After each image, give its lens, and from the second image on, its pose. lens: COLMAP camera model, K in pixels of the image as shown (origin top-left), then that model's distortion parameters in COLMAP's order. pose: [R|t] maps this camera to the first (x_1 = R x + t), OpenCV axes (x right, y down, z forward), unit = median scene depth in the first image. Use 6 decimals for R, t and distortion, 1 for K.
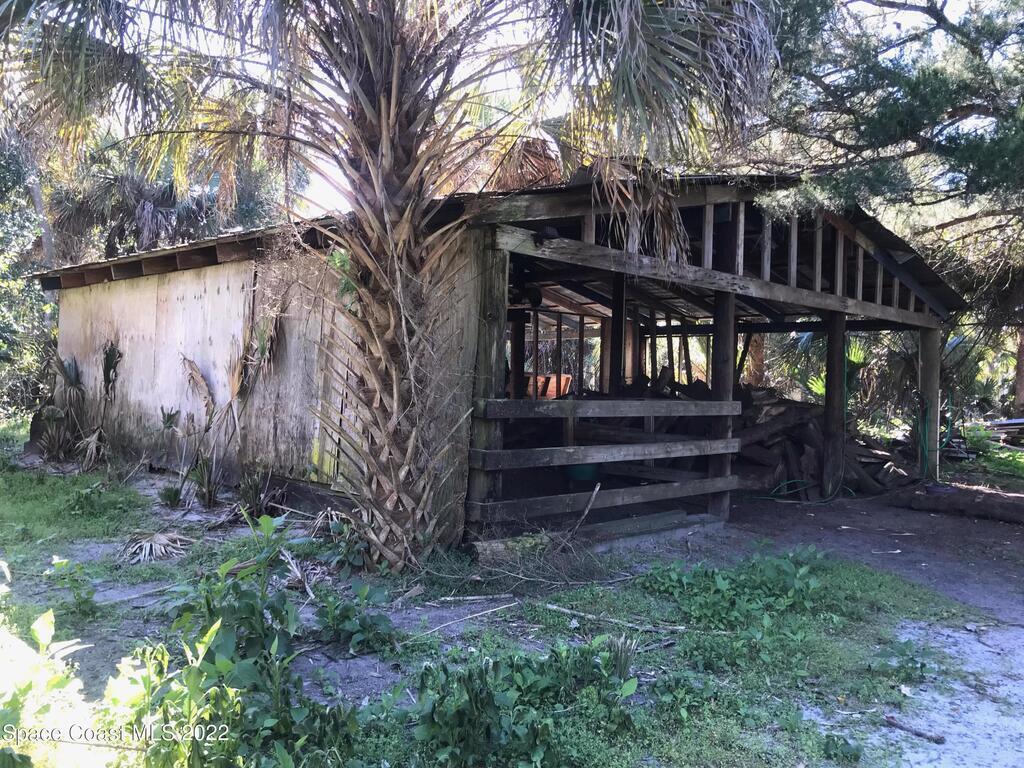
lens RADIAL K [[822.3, 0, 512.0], [0, 822.3, 384.0], [0, 0, 1]] dist [0.101109, -0.214837]
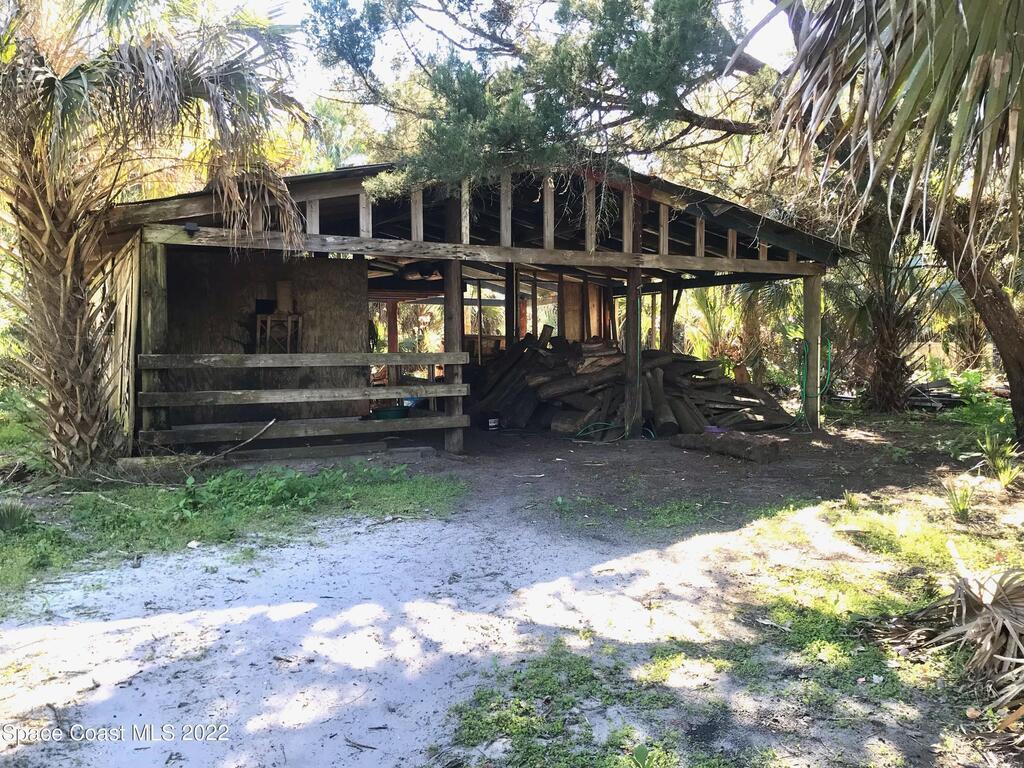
lens RADIAL K [[822.3, 0, 512.0], [0, 822.3, 384.0], [0, 0, 1]] dist [0.101109, -0.214837]
pose [[0.957534, -0.022402, -0.287450, 0.766243], [0.032963, 0.998946, 0.031952, 0.034979], [0.286431, -0.040070, 0.957262, -0.110880]]
